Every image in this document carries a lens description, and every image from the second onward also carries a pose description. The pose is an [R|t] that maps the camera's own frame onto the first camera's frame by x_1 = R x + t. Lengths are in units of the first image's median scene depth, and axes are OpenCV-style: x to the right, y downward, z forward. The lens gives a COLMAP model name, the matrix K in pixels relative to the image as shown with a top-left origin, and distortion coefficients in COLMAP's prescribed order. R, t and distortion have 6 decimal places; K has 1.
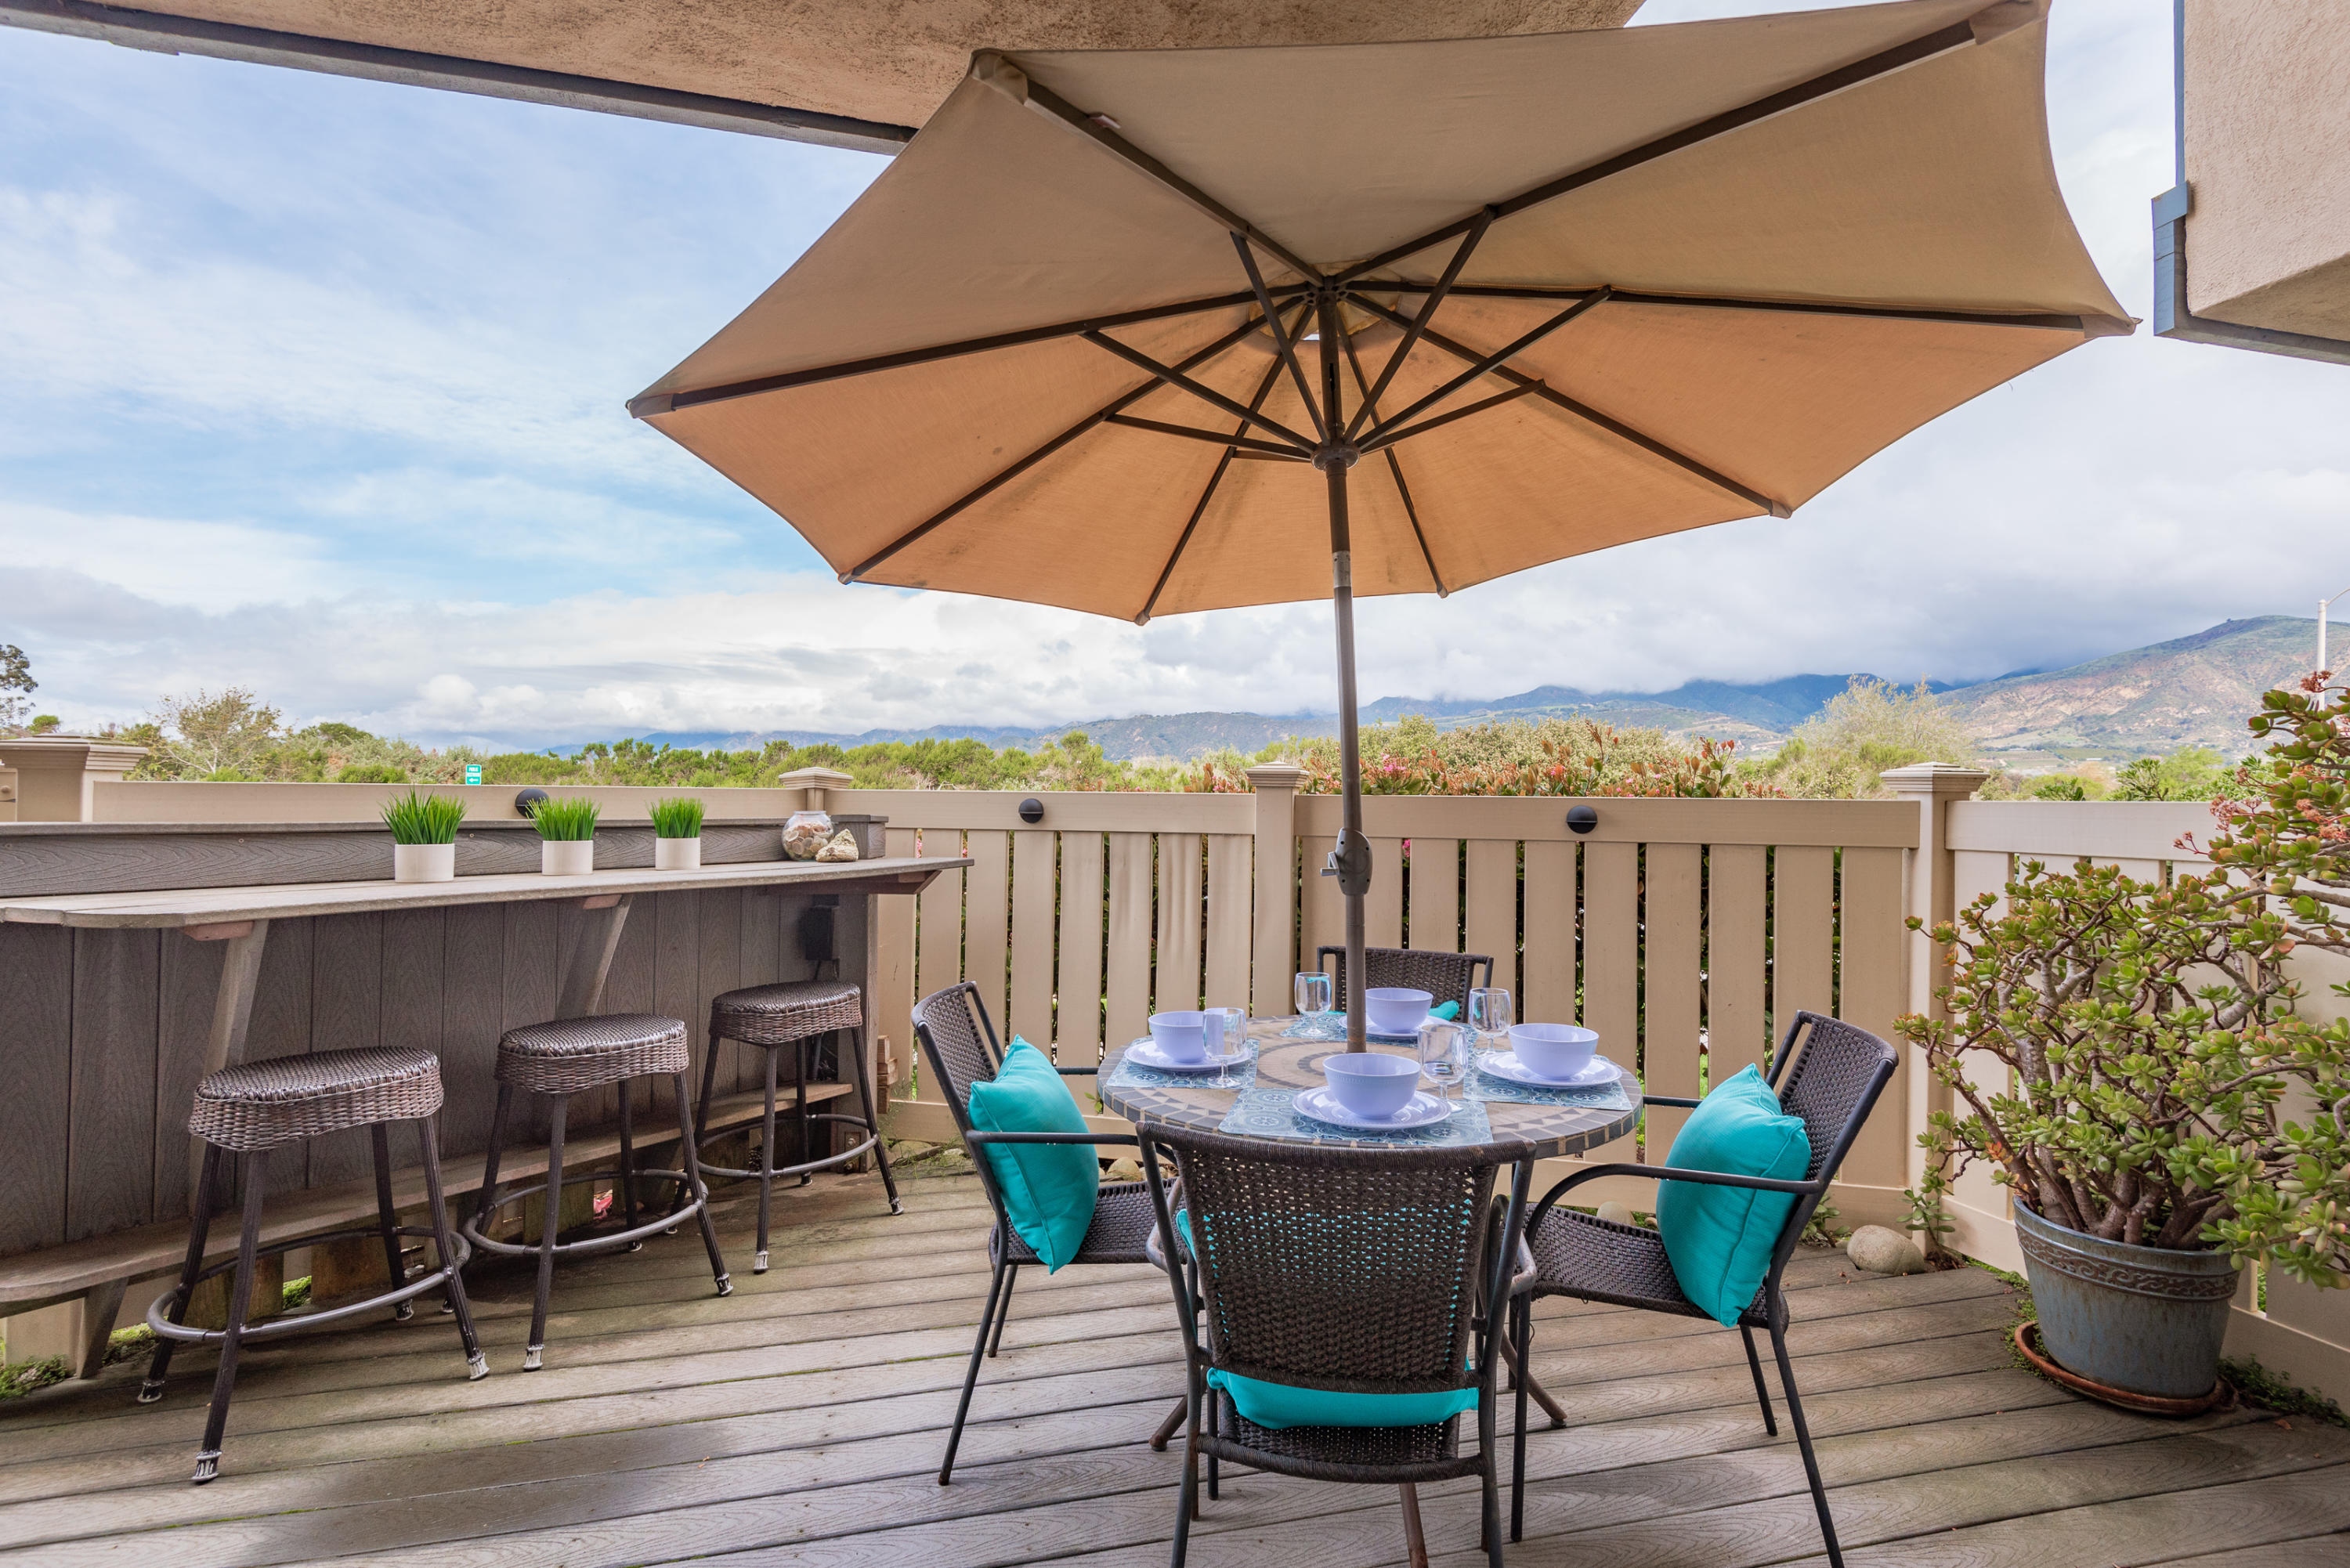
lens RADIAL K [[1054.0, 0, 1179.6], [0, 1054.0, 782.0], [0, 0, 1]] dist [0.016867, -0.001136]
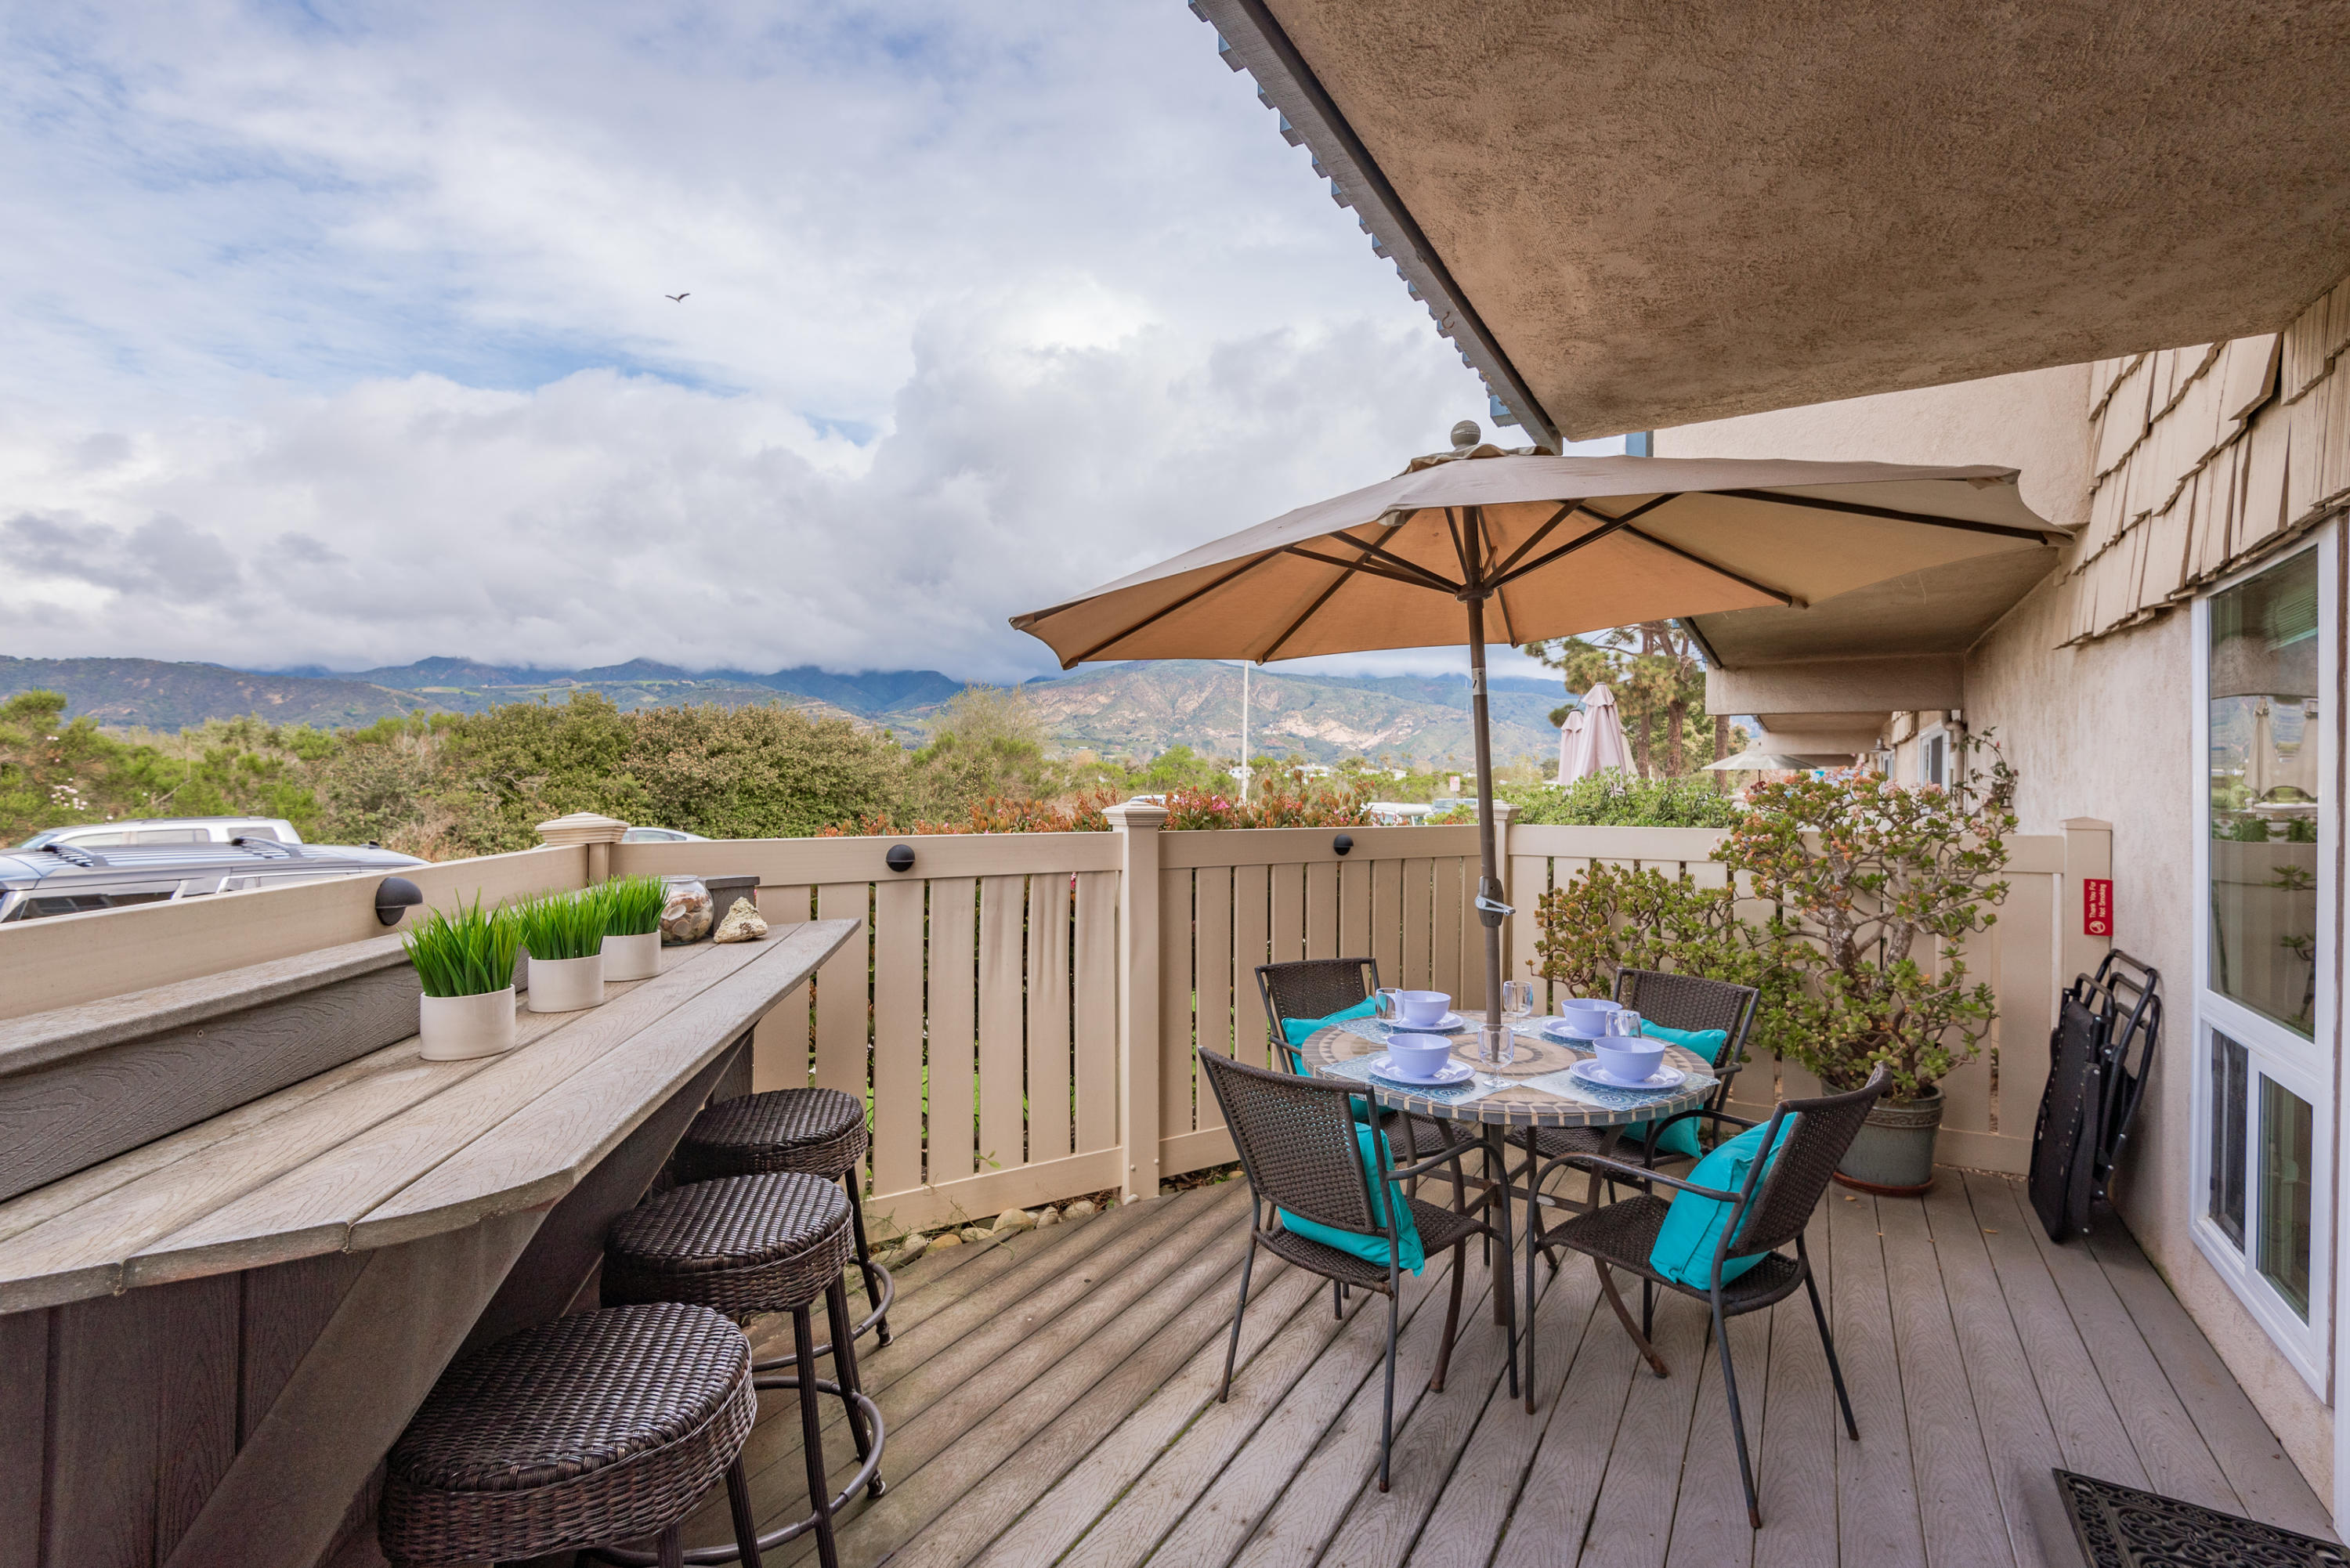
lens RADIAL K [[1054.0, 0, 1182.4], [0, 1054.0, 794.1], [0, 0, 1]] dist [0.016867, -0.001136]
pose [[0.699051, -0.013256, 0.714949, -0.615224], [-0.007535, 0.999636, 0.025902, -0.052262], [-0.715032, -0.023494, 0.698697, 0.207753]]
